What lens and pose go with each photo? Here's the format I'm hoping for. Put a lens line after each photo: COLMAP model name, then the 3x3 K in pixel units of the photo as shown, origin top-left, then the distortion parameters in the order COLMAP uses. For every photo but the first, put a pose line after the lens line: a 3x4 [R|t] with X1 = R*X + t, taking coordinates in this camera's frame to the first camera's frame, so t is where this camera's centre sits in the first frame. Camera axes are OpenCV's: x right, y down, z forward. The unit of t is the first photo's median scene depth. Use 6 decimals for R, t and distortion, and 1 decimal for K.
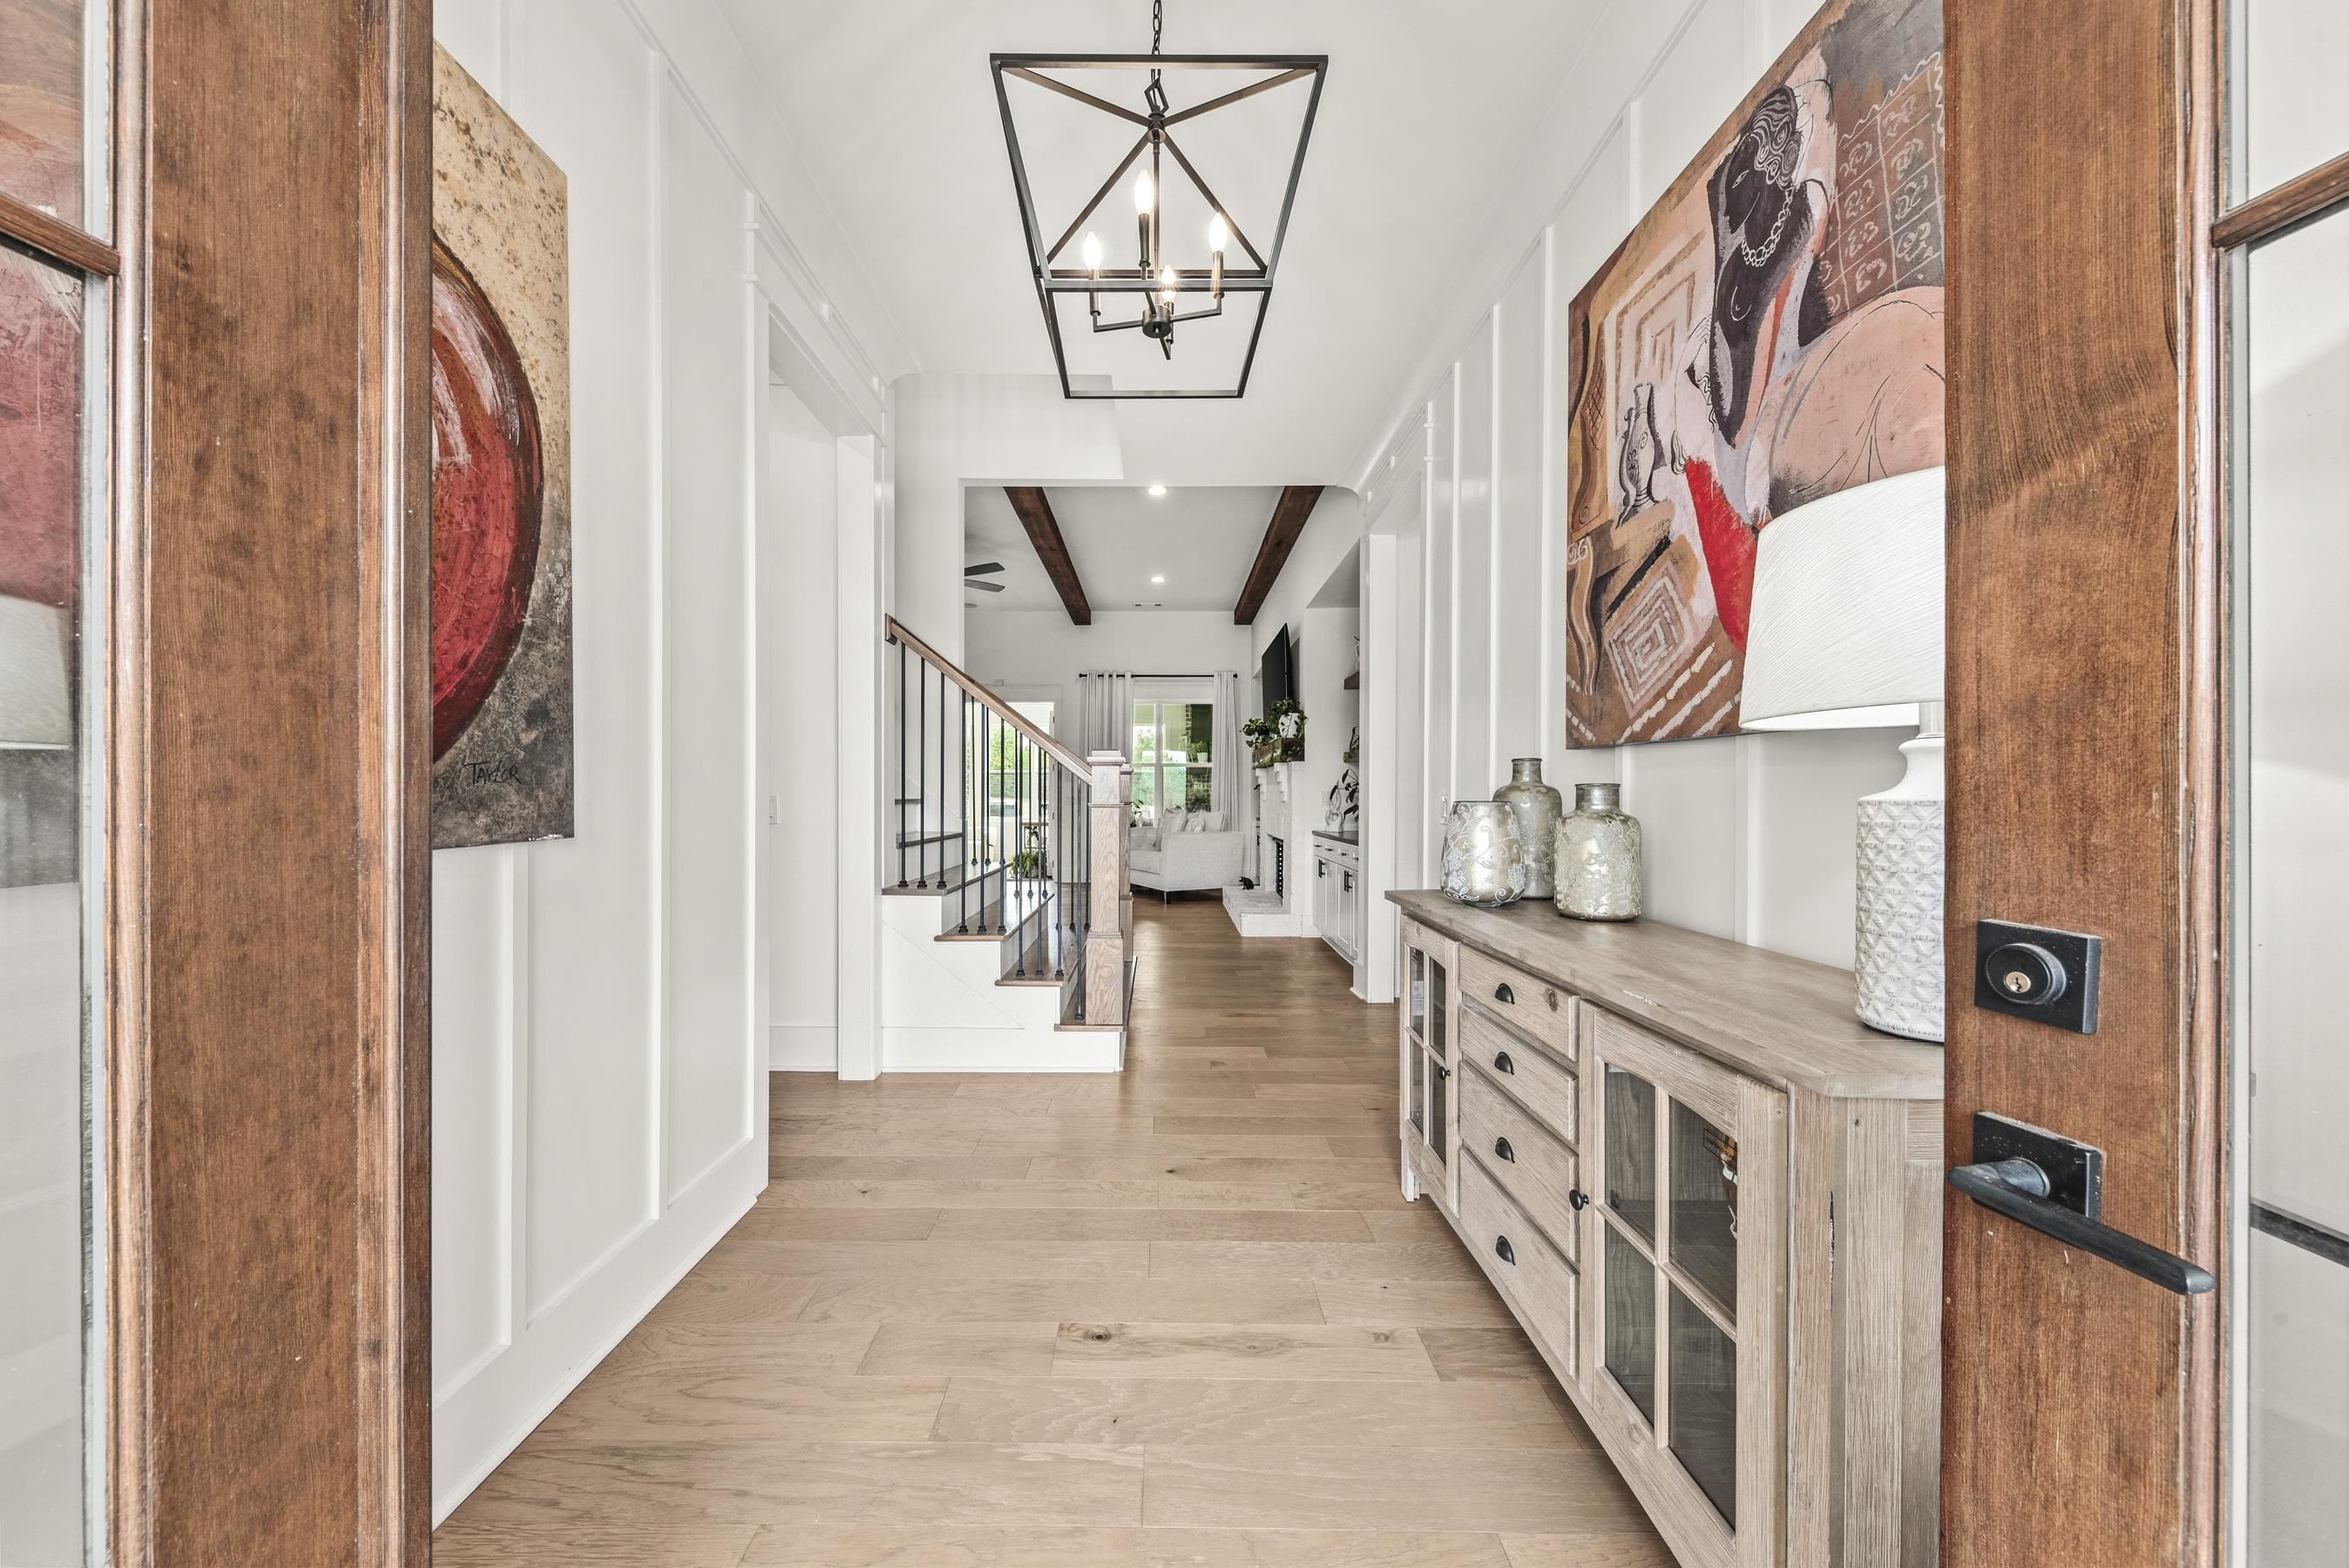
lens RADIAL K [[793.1, 0, 1154.3], [0, 793.1, 796.6], [0, 0, 1]] dist [0.000153, -0.002822]
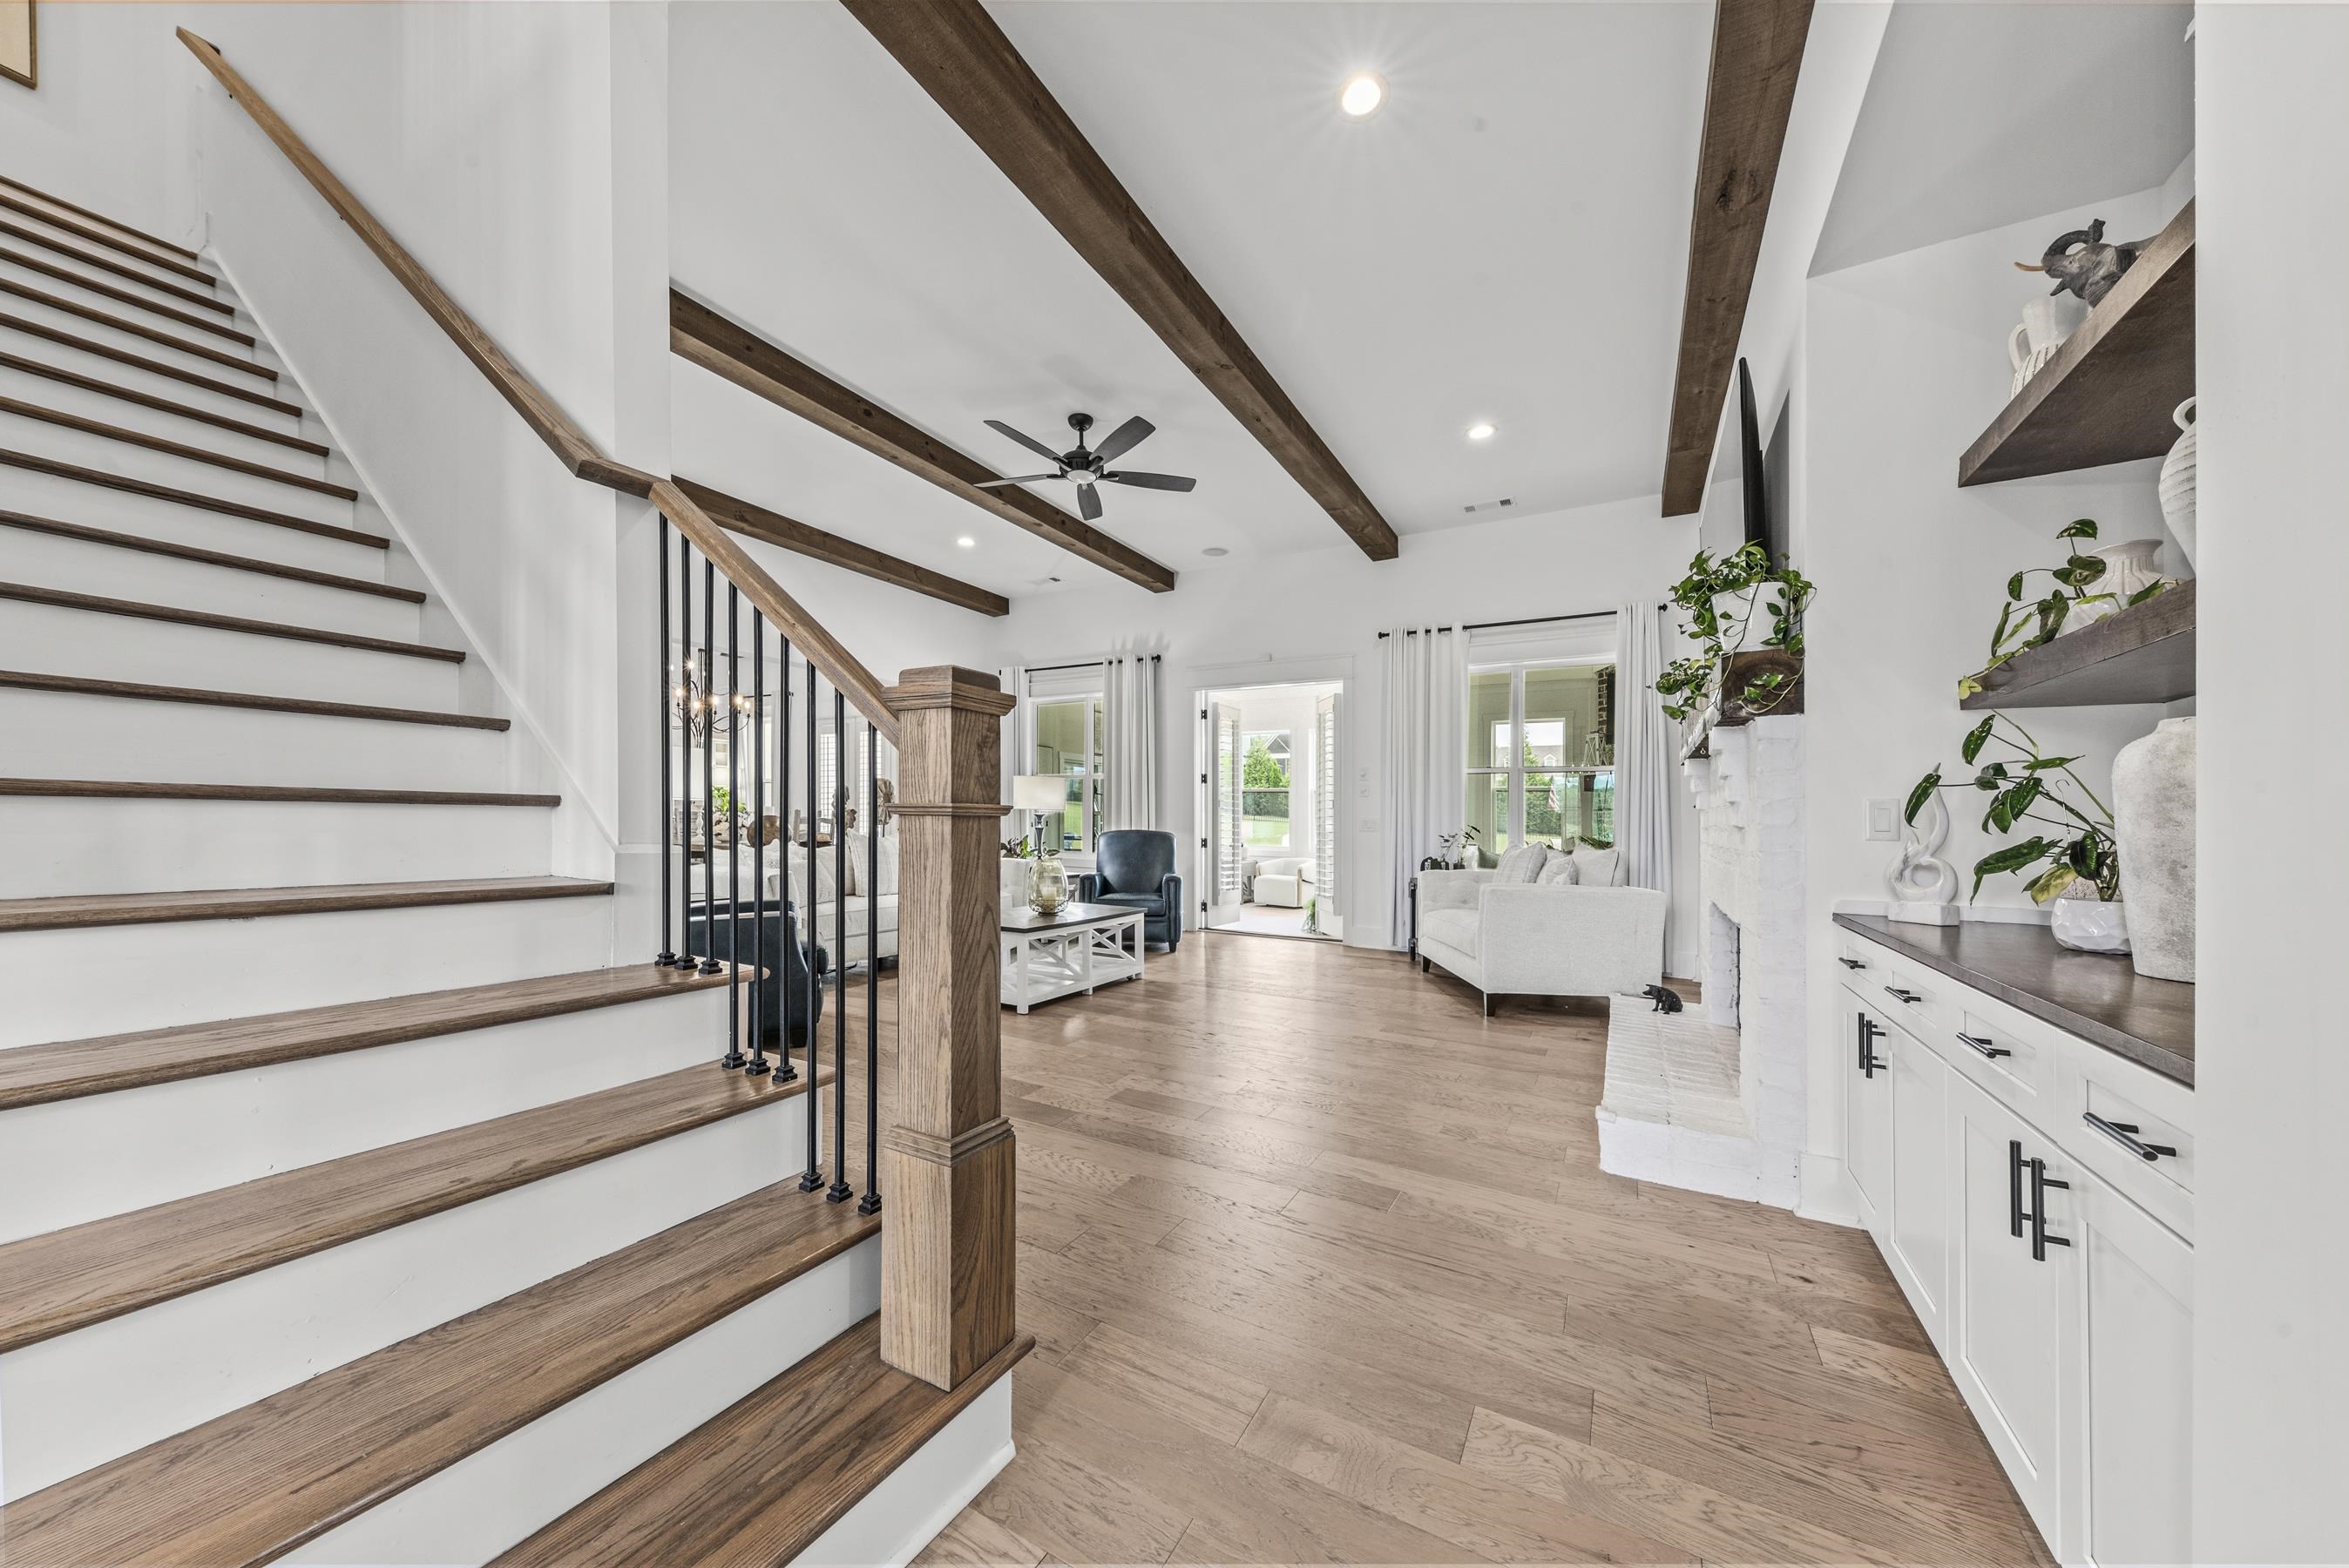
lens RADIAL K [[793.1, 0, 1154.3], [0, 793.1, 796.6], [0, 0, 1]] dist [0.000153, -0.002822]
pose [[0.870387, -0.008237, -0.492298, 0.108150], [-0.008429, 0.999464, -0.031624, 0.006038], [0.492295, 0.031675, 0.869852, 0.539058]]
